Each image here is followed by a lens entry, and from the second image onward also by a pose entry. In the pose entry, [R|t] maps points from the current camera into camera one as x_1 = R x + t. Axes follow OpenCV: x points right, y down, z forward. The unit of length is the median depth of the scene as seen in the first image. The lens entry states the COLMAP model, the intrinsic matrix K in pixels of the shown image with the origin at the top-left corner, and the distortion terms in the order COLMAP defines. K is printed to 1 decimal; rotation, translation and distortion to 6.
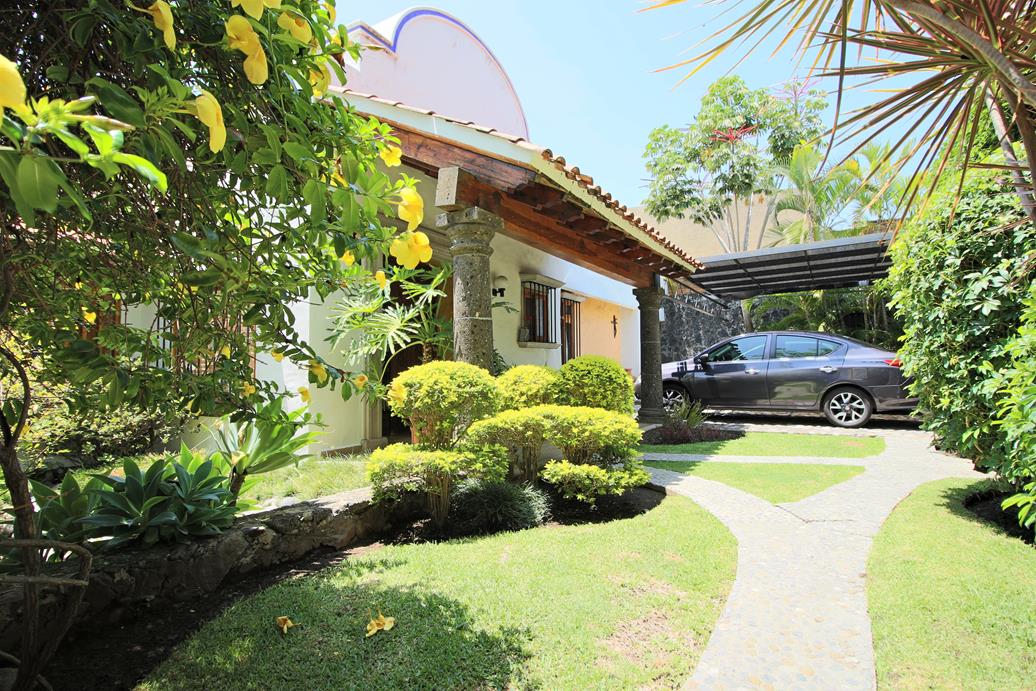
lens RADIAL K [[535.1, 0, 521.9], [0, 535.1, 341.4], [0, 0, 1]] dist [-0.006665, -0.010945]
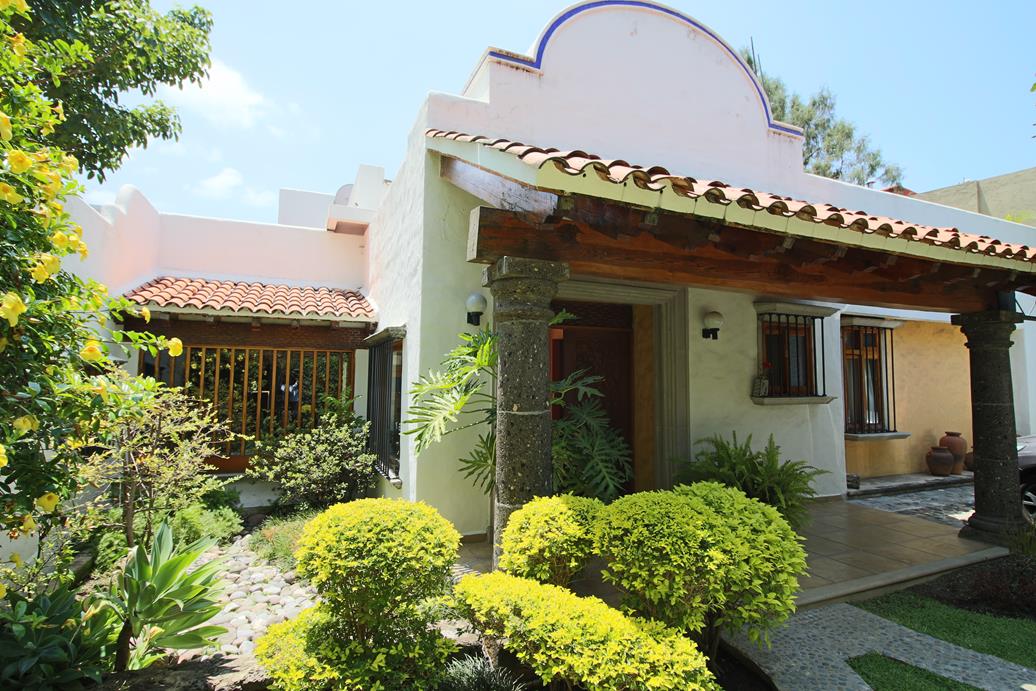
lens RADIAL K [[535.1, 0, 519.4], [0, 535.1, 338.6], [0, 0, 1]] dist [-0.006665, -0.010945]
pose [[0.801092, -0.030775, -0.597749, 0.443148], [0.015193, 0.999401, -0.031093, -0.153463], [0.598348, 0.015827, 0.801080, 0.565784]]
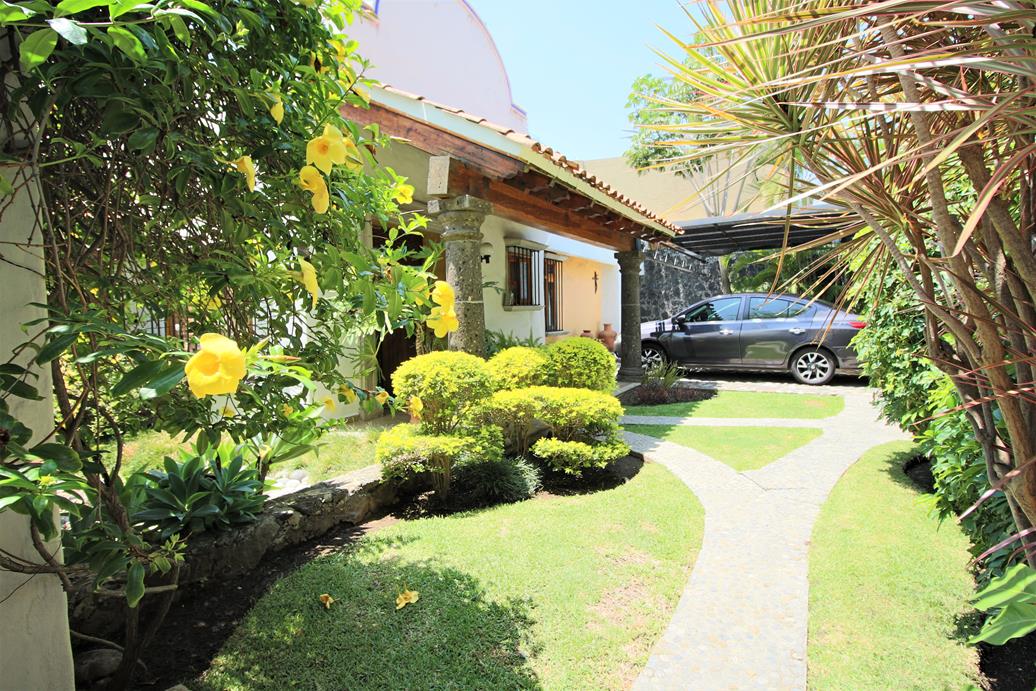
lens RADIAL K [[535.1, 0, 520.5], [0, 535.1, 341.5], [0, 0, 1]] dist [-0.006665, -0.010945]
pose [[0.999323, -0.010749, 0.035176, -0.027518], [0.006971, 0.994362, 0.105808, -0.099249], [-0.036115, -0.105491, 0.993764, -0.083182]]
